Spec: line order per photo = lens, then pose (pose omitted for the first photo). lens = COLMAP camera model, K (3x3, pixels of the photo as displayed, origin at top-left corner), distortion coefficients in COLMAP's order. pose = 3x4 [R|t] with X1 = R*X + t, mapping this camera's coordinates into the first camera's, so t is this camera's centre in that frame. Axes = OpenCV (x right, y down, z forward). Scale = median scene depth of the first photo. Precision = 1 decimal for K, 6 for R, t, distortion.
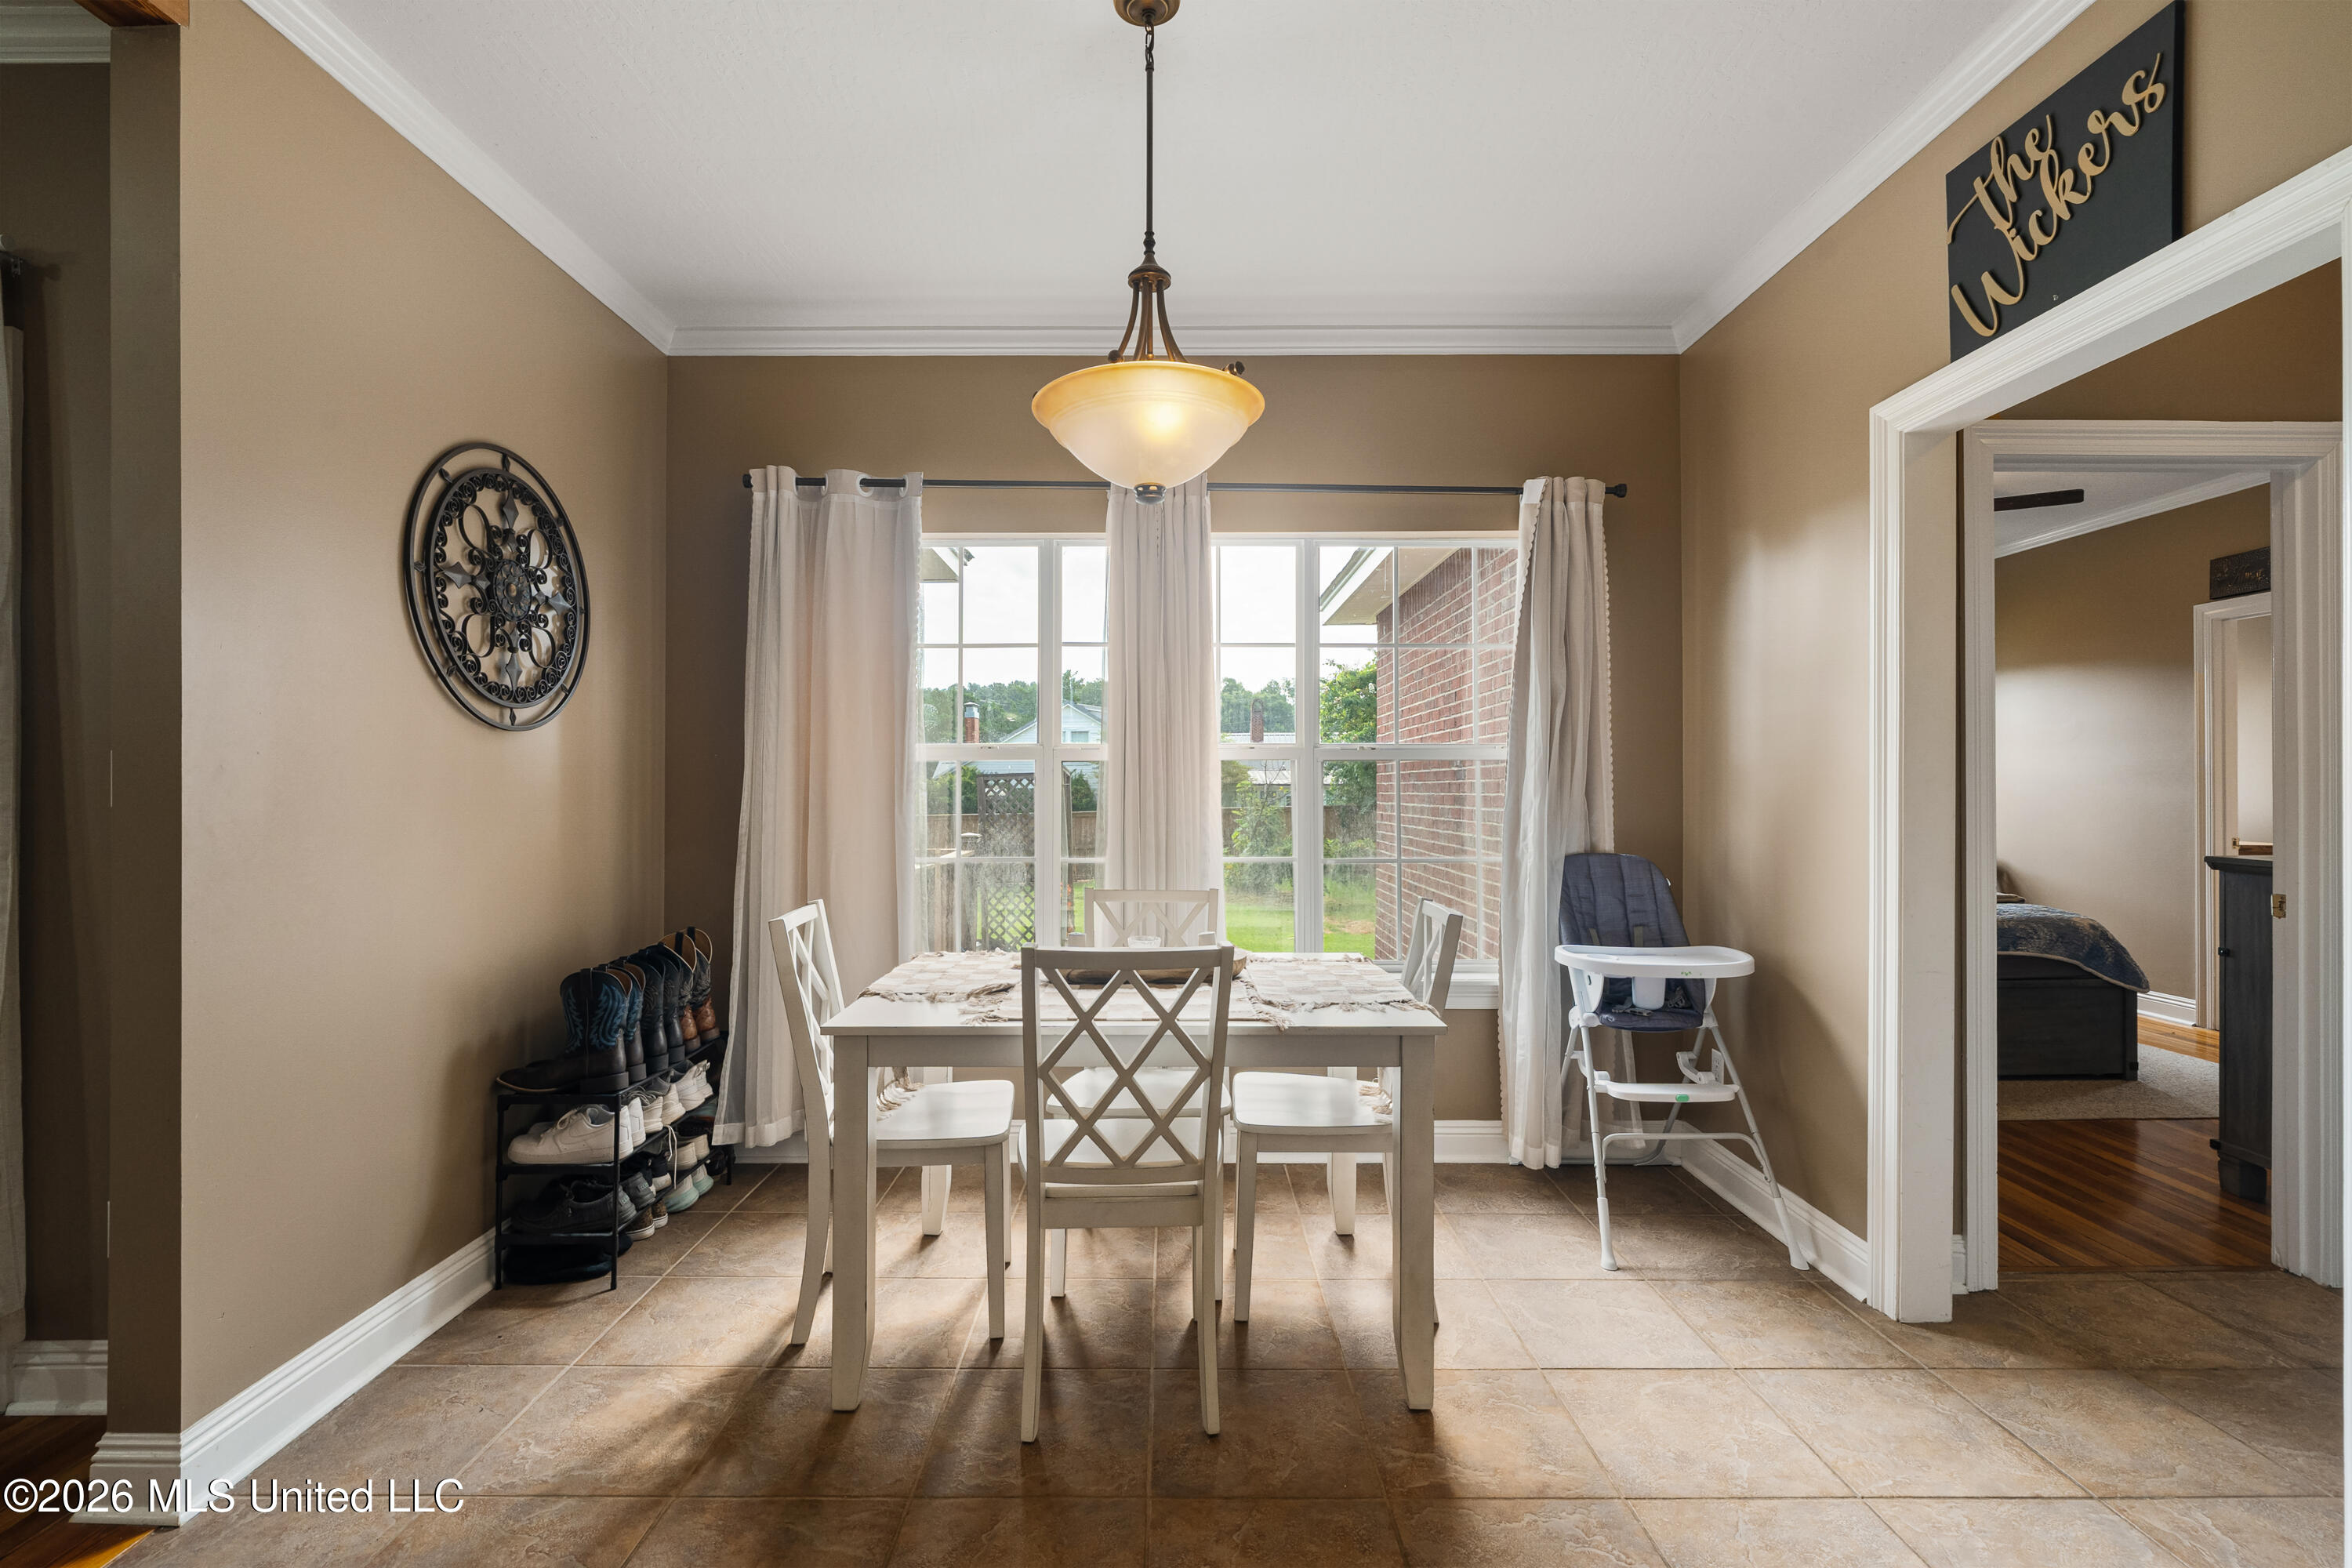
lens RADIAL K [[1067.3, 0, 1166.3], [0, 1067.3, 782.4], [0, 0, 1]] dist [-0.009659, 0.003960]
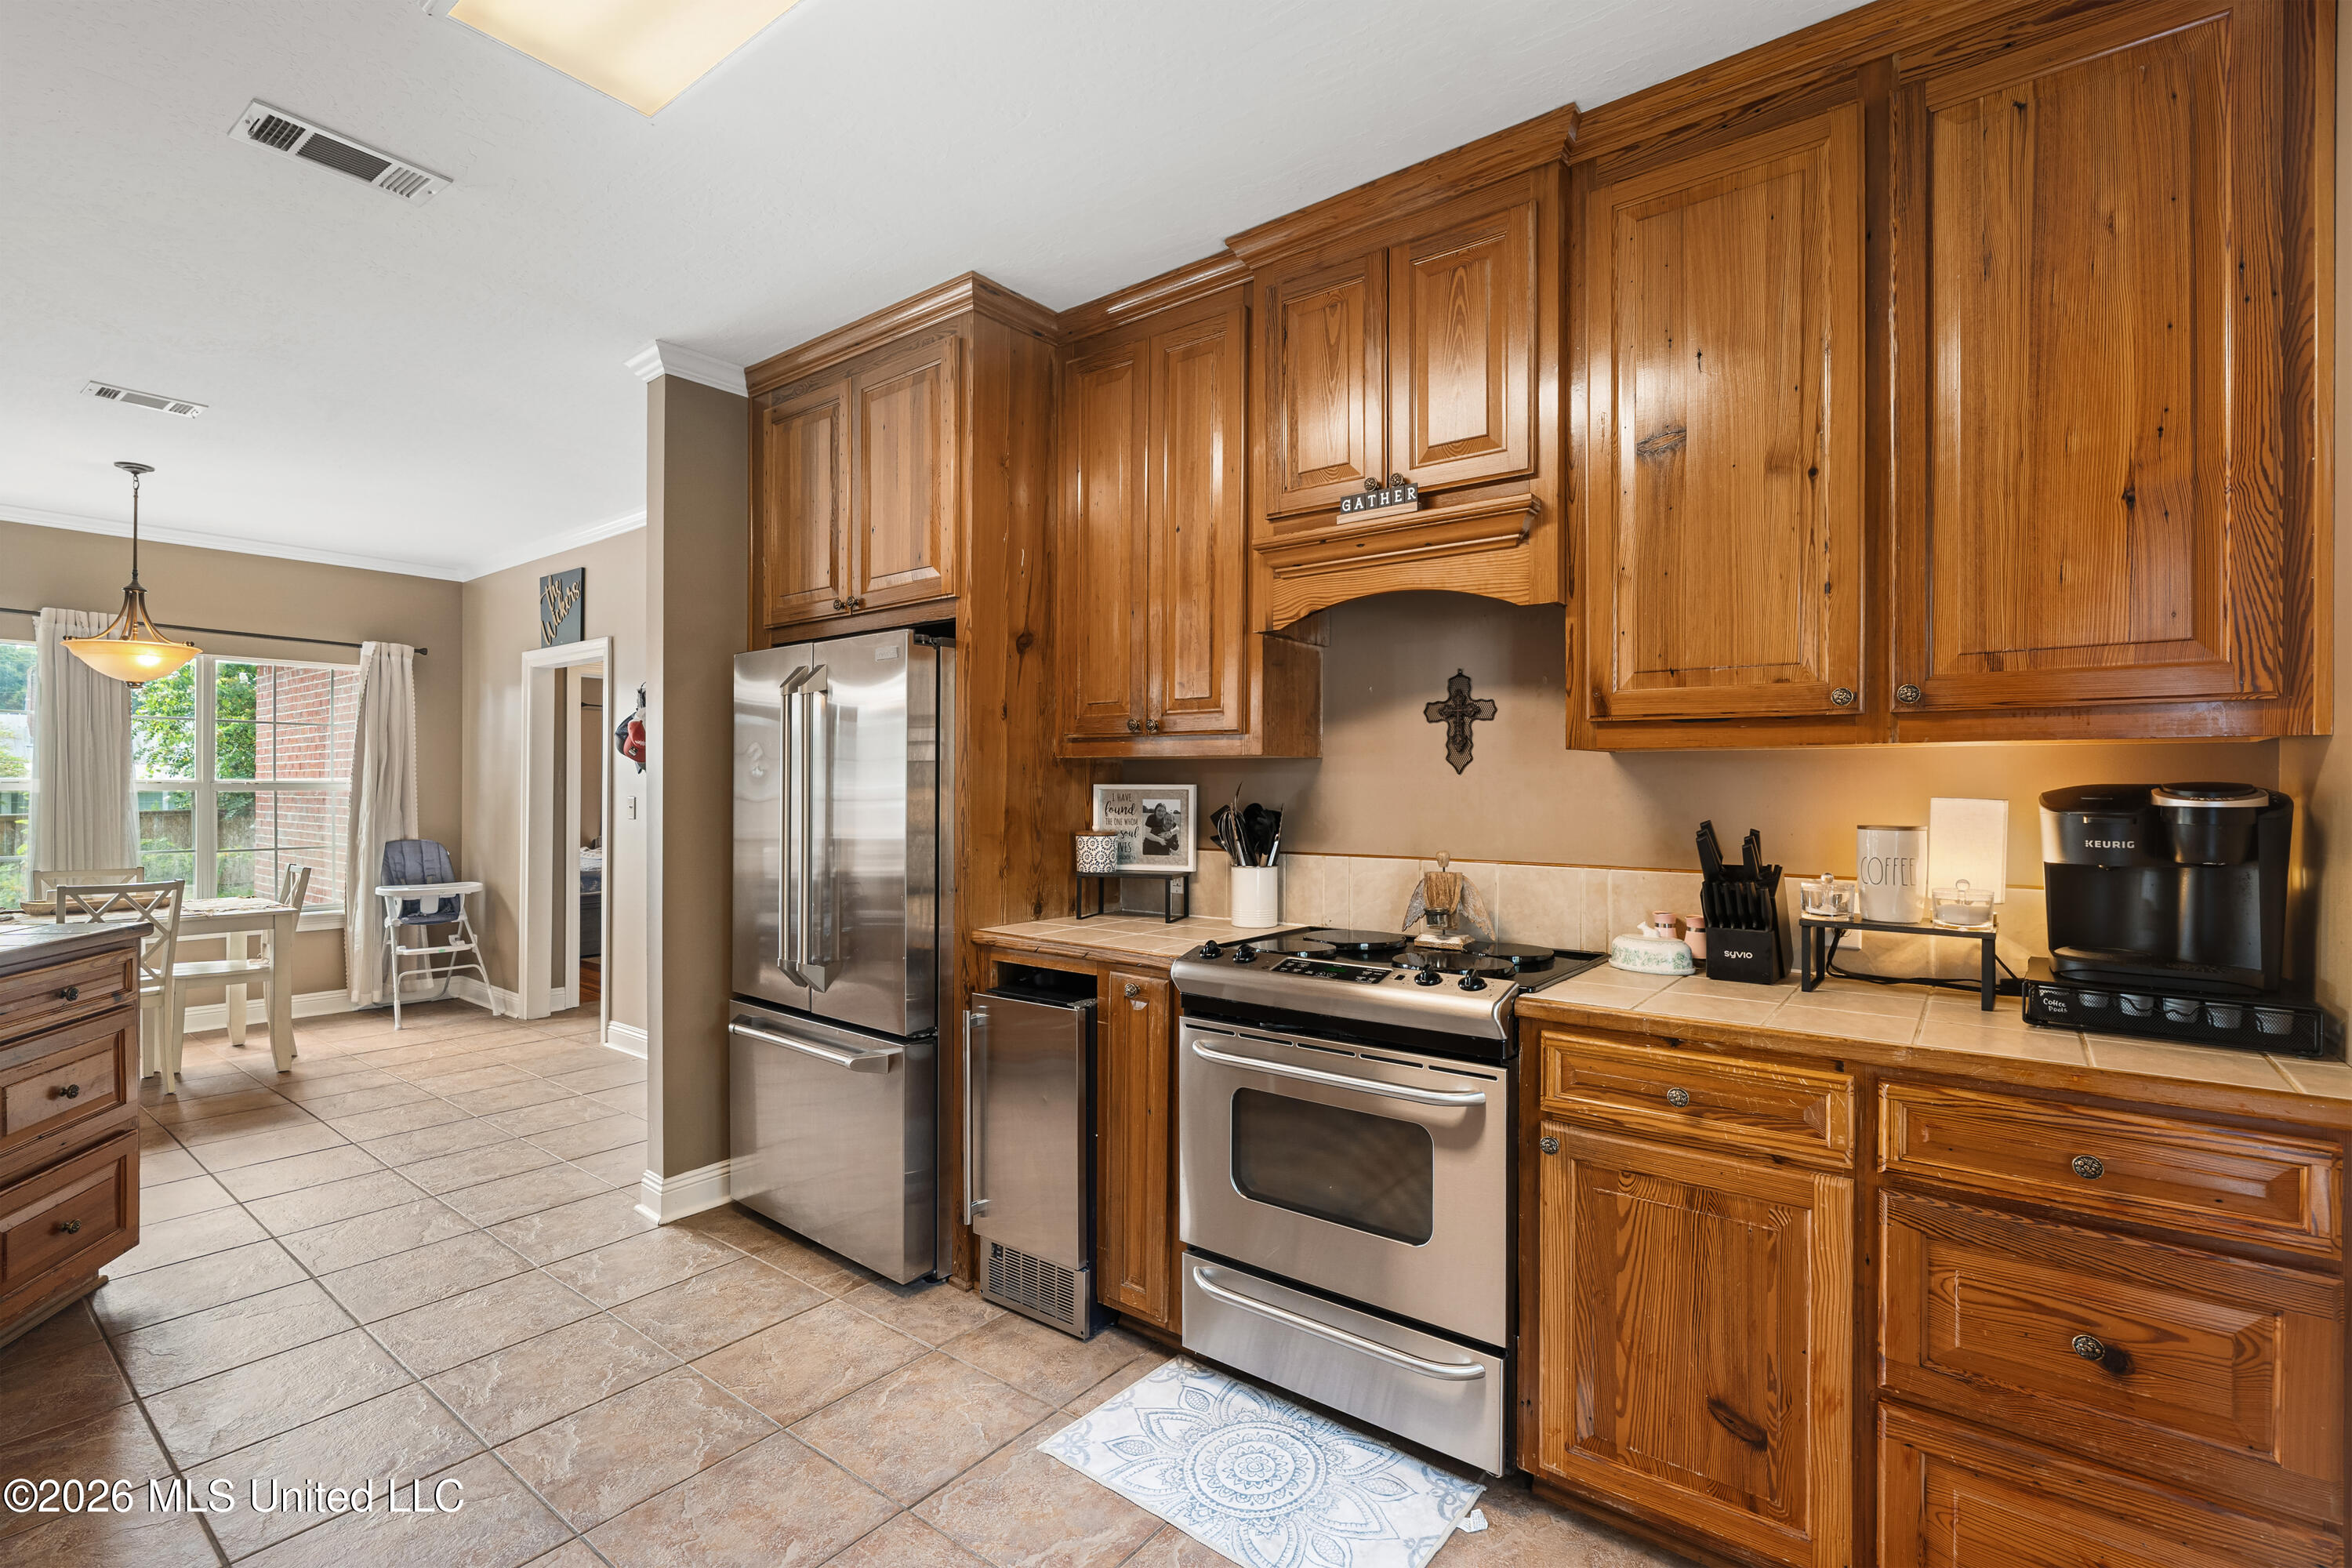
lens RADIAL K [[1067.3, 0, 1171.4], [0, 1067.3, 782.1], [0, 0, 1]] dist [-0.009659, 0.003960]
pose [[0.613003, 0.003180, 0.790074, -0.298175], [-0.004756, 0.999989, -0.000335, -0.049149], [-0.790066, -0.003552, 0.613012, -1.416749]]
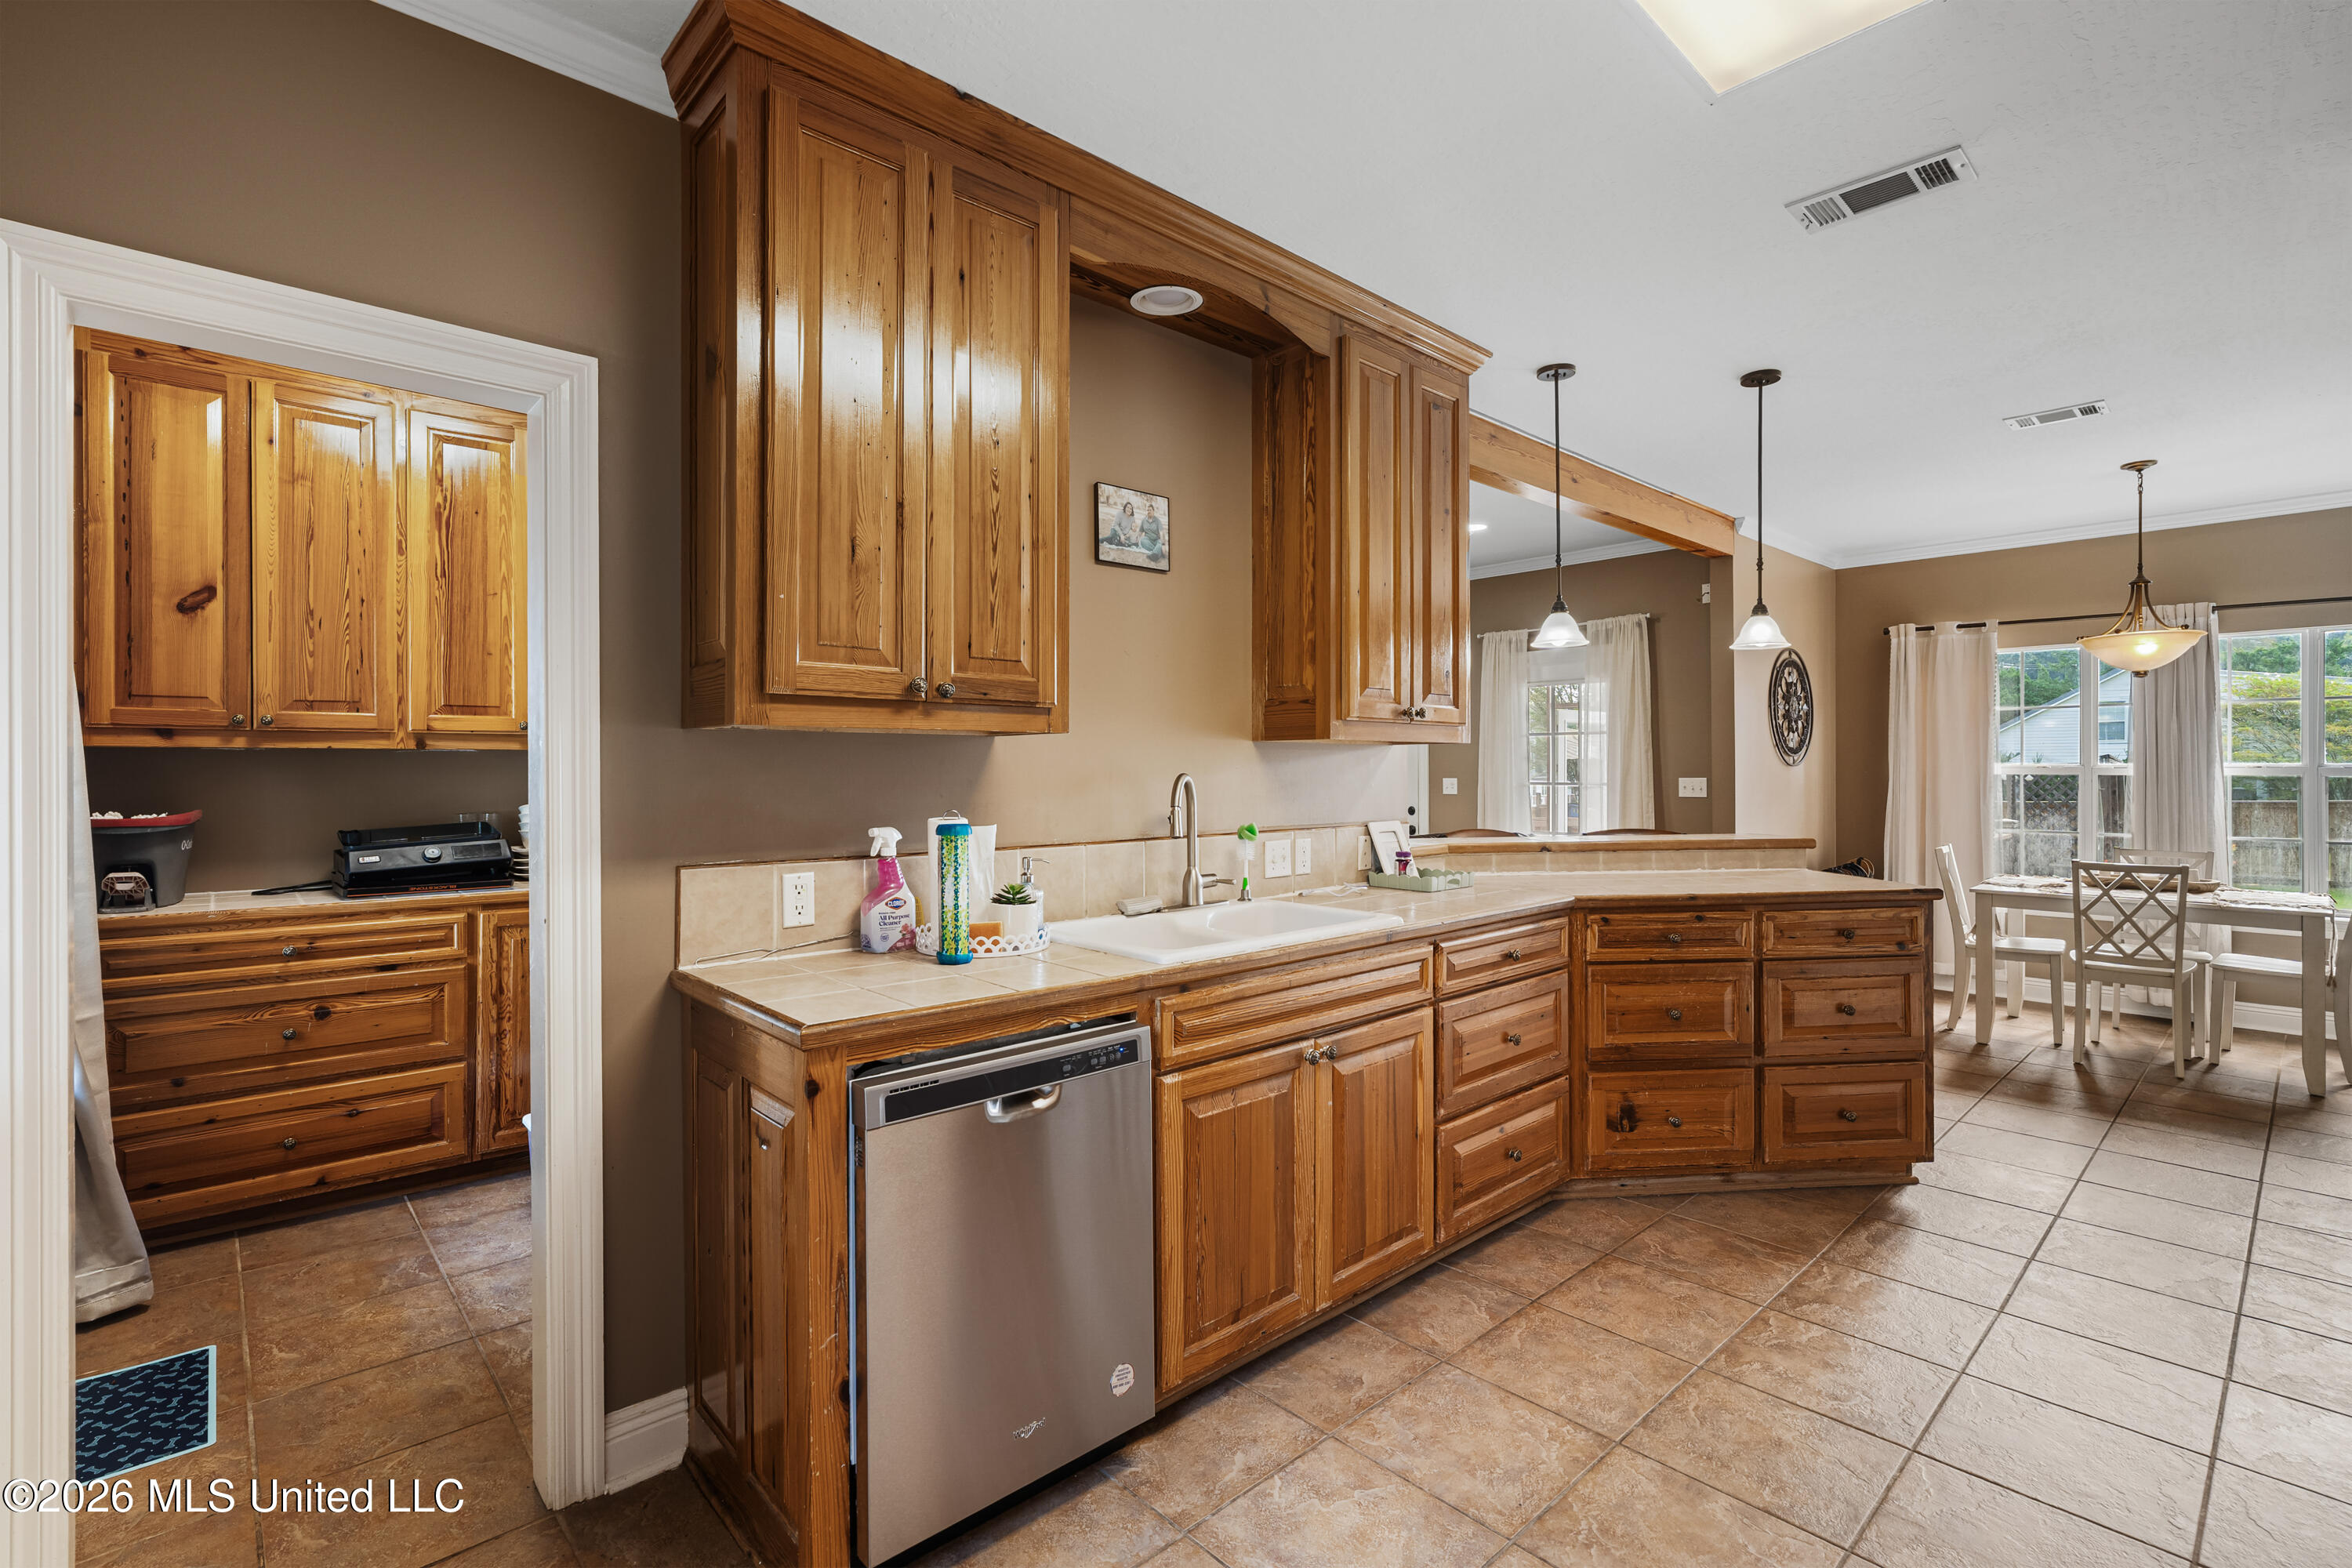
lens RADIAL K [[1067.3, 0, 1182.8], [0, 1067.3, 769.2], [0, 0, 1]] dist [-0.009659, 0.003960]
pose [[0.679101, -0.003824, -0.734035, 0.178718], [0.005881, 0.999983, 0.000231, -0.048371], [0.734022, -0.004474, 0.679111, -1.437179]]
